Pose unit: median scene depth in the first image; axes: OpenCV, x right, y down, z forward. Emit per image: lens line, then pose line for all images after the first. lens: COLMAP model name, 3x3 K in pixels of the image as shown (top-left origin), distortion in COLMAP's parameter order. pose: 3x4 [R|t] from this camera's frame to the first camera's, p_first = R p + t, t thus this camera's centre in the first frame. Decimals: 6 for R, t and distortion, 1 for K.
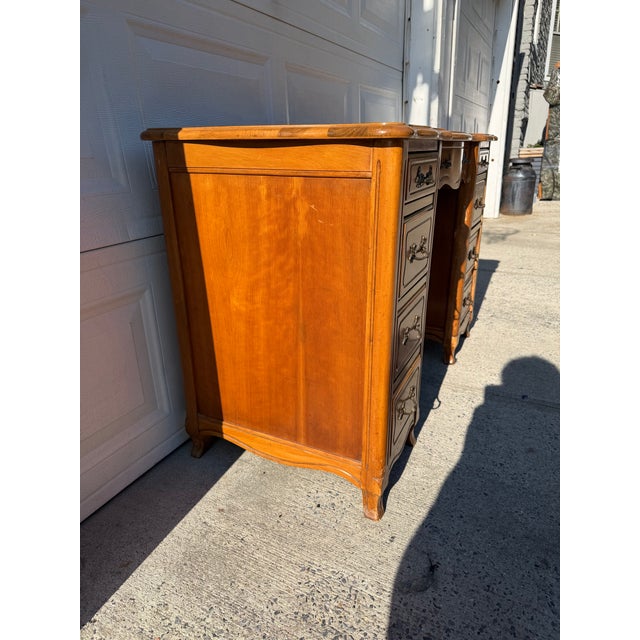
lens RADIAL K [[456.9, 0, 318.6], [0, 456.9, 318.9], [0, 0, 1]] dist [0.022958, -0.048468]
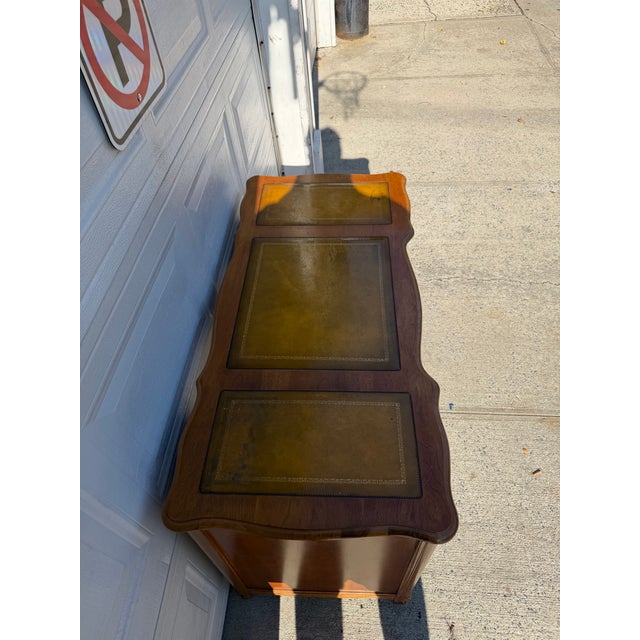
lens RADIAL K [[456.9, 0, 318.6], [0, 456.9, 318.9], [0, 0, 1]] dist [0.022958, -0.048468]
pose [[0.912107, -0.329867, 0.243411, -0.072687], [0.178978, 0.854598, 0.487473, -0.443655], [-0.368820, -0.401062, 0.838523, 0.103502]]
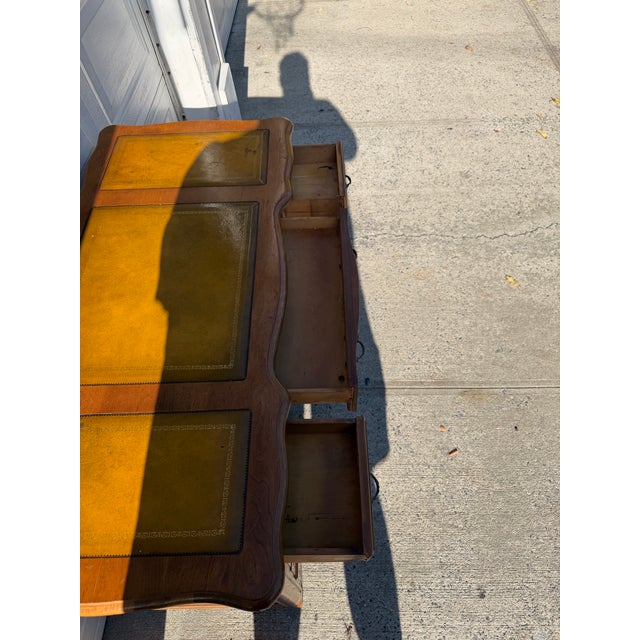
lens RADIAL K [[456.9, 0, 318.6], [0, 456.9, 318.9], [0, 0, 1]] dist [0.022958, -0.048468]
pose [[0.885890, -0.396765, 0.240366, 0.075621], [0.187739, 0.780459, 0.596353, -0.412070], [-0.424208, -0.483178, 0.765890, 0.148253]]
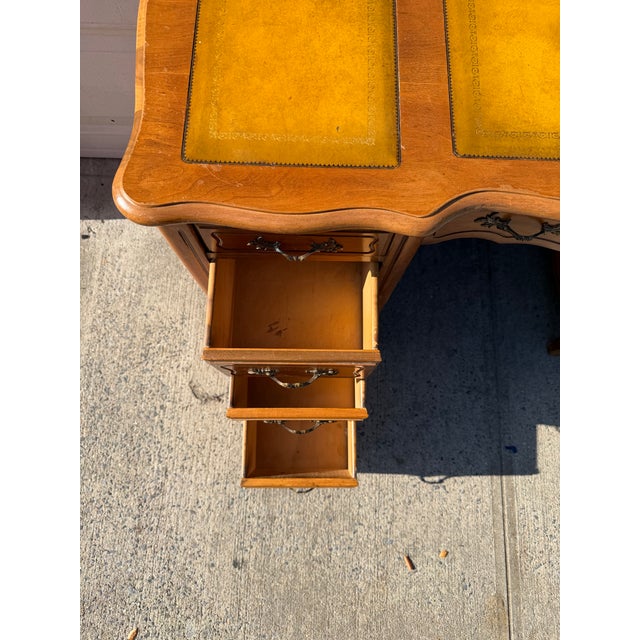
lens RADIAL K [[456.9, 0, 318.6], [0, 456.9, 318.9], [0, 0, 1]] dist [0.022958, -0.048468]
pose [[0.427305, 0.875966, -0.223819, 0.175344], [-0.339448, 0.384885, 0.858277, -0.299728], [0.837965, -0.290771, 0.461808, 0.256462]]
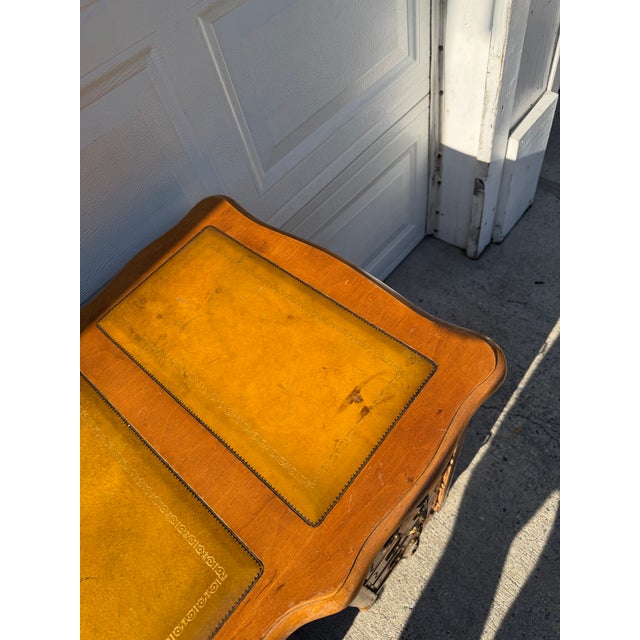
lens RADIAL K [[463.0, 0, 318.1], [0, 463.0, 303.8], [0, 0, 1]] dist [0.055426, -0.128103]
pose [[0.960366, 0.122921, -0.250176, 0.236904], [0.047511, 0.812197, 0.581446, -0.438887], [0.274664, -0.570287, 0.774166, 0.511883]]
